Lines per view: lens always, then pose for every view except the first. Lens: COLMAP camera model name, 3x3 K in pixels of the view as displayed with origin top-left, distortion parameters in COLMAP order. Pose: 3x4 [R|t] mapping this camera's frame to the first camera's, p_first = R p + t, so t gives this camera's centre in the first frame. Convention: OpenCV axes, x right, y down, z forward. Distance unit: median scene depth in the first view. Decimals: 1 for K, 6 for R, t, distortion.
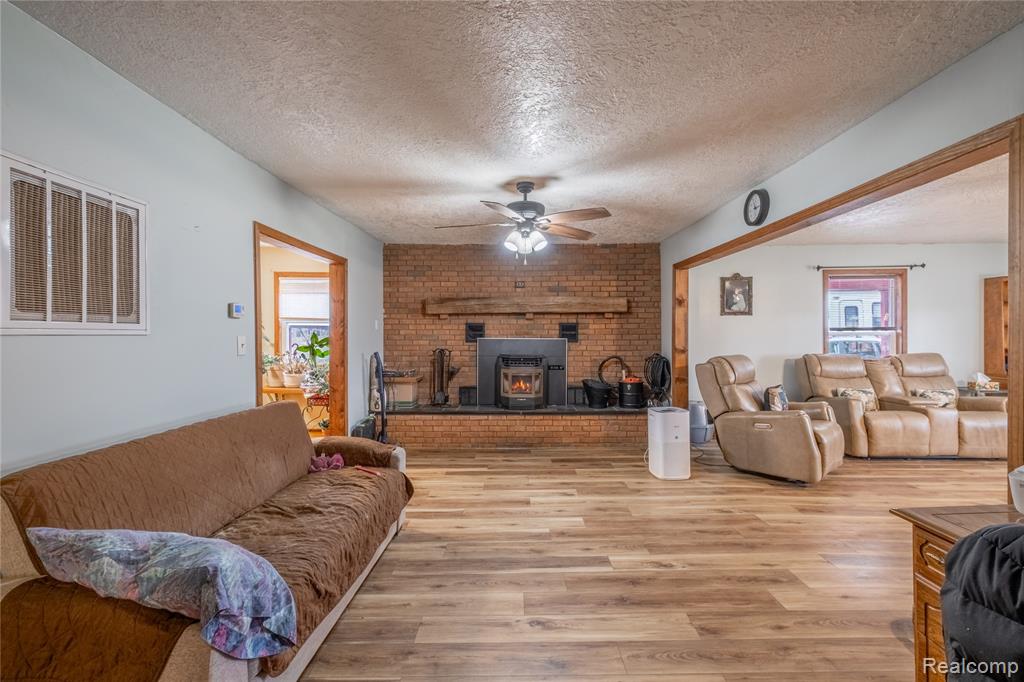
lens RADIAL K [[438.6, 0, 511.7], [0, 438.6, 332.7], [0, 0, 1]] dist [-0.001419, -0.000453]
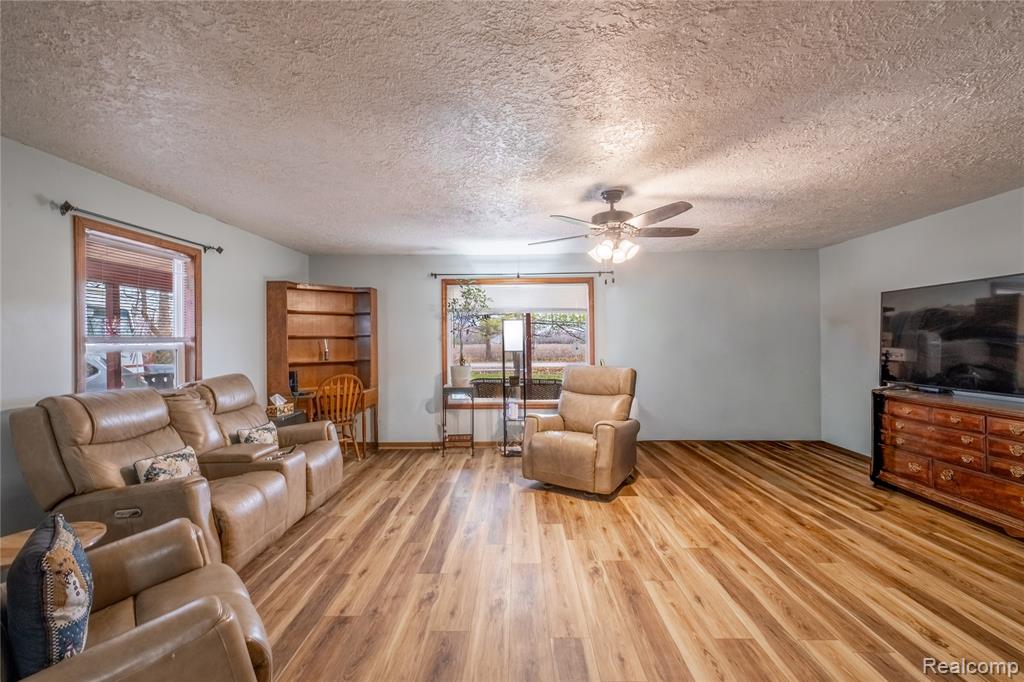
lens RADIAL K [[438.6, 0, 510.6], [0, 438.6, 340.7], [0, 0, 1]] dist [-0.001419, -0.000453]
pose [[0.009639, 0.007201, 0.999928, 0.258610], [0.011819, 0.999903, -0.007314, 0.002558], [-0.999884, 0.011888, 0.009553, 0.561225]]
